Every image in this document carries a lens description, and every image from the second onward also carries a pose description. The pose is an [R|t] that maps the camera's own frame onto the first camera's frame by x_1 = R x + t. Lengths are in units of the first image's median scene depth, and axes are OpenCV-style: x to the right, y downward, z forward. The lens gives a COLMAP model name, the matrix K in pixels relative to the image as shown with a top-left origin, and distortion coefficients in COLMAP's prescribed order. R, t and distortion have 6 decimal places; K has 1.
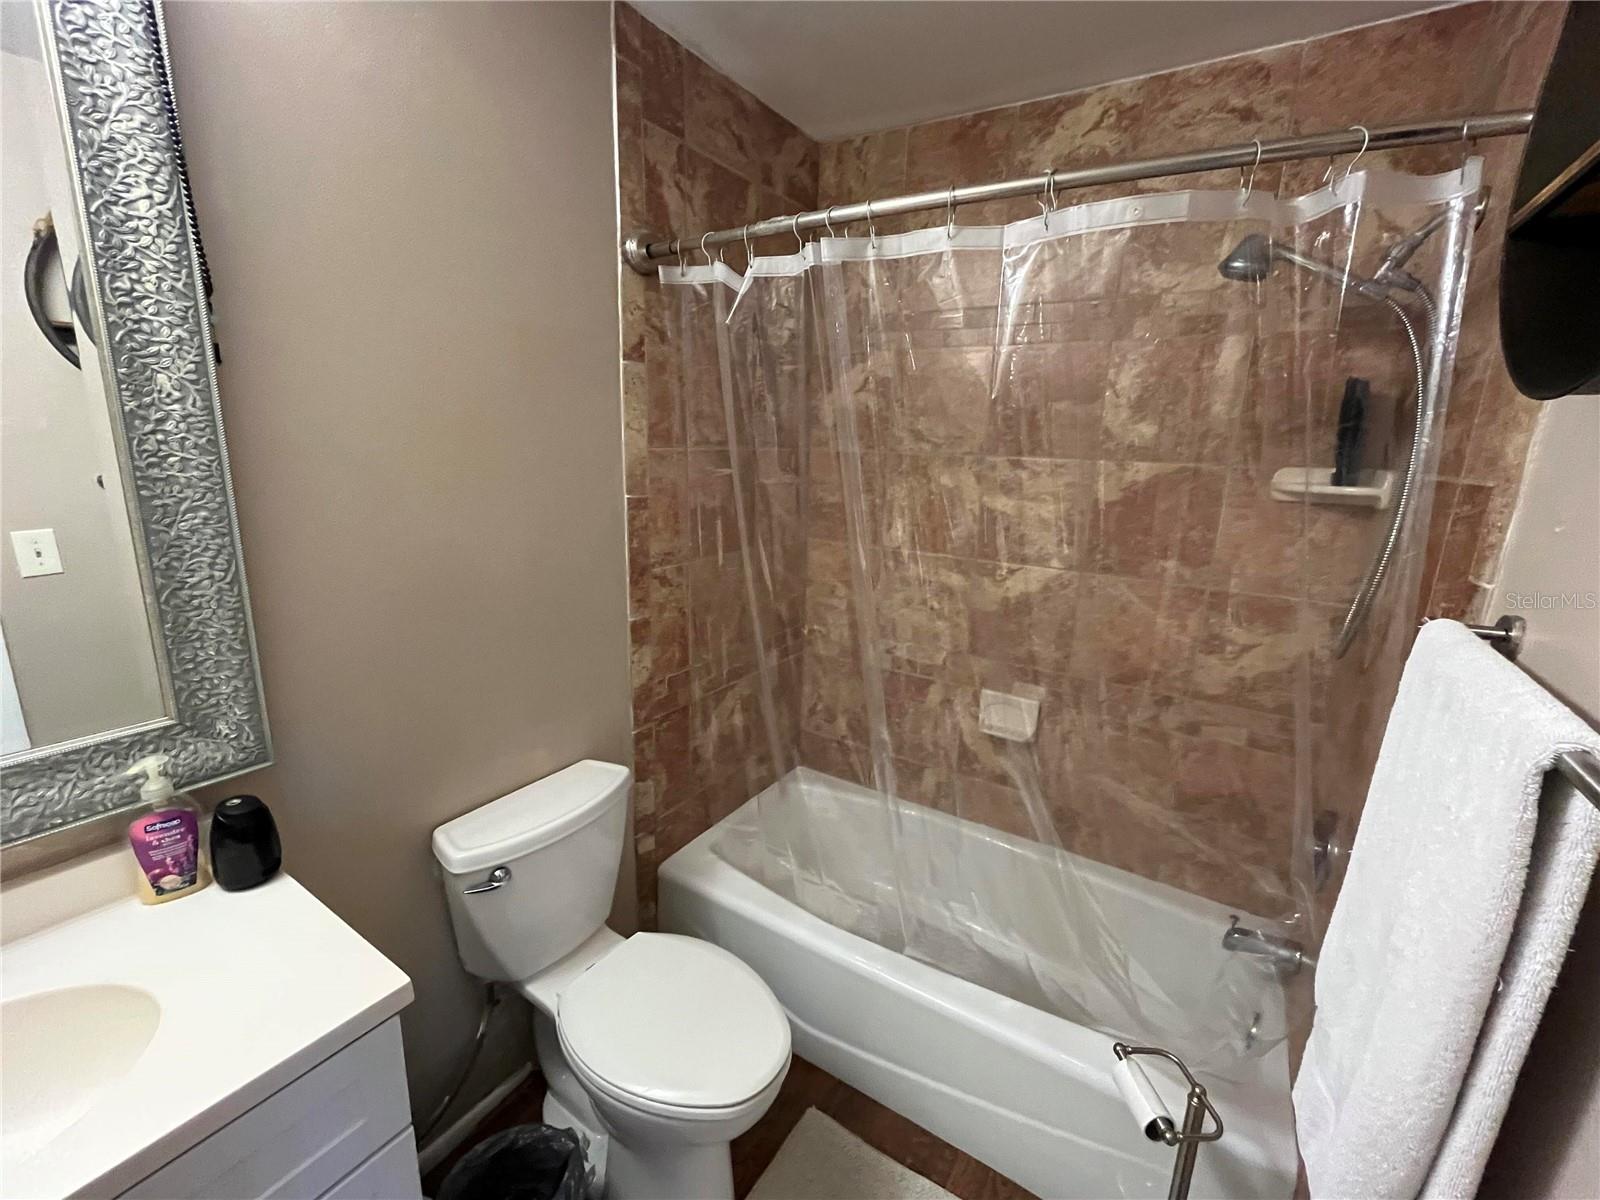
lens RADIAL K [[656.9, 0, 802.3], [0, 656.9, 593.8], [0, 0, 1]] dist [-0.000500, -0.000012]
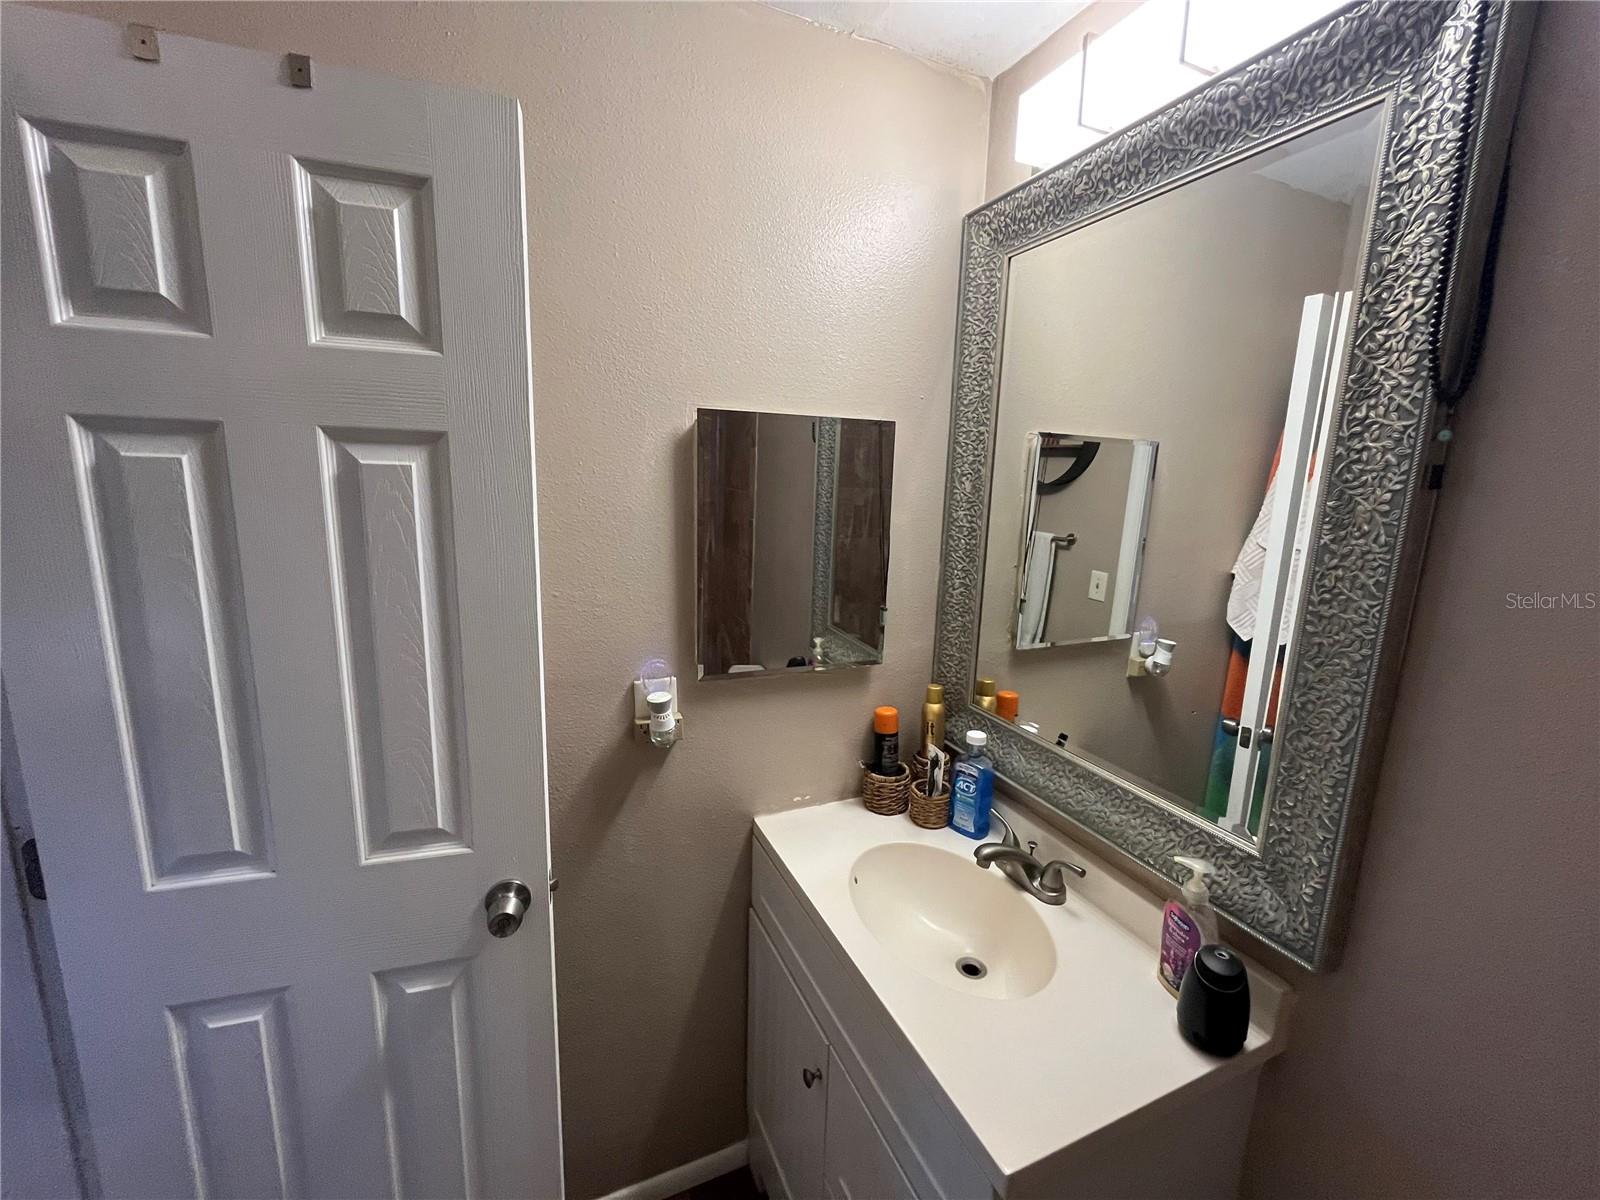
lens RADIAL K [[656.9, 0, 796.4], [0, 656.9, 599.7], [0, 0, 1]] dist [-0.000500, -0.000012]
pose [[-0.555332, 0.101809, -0.825373, 0.187422], [-0.236375, 0.932221, 0.274028, -0.275835], [0.797328, 0.347274, -0.493627, 0.862376]]
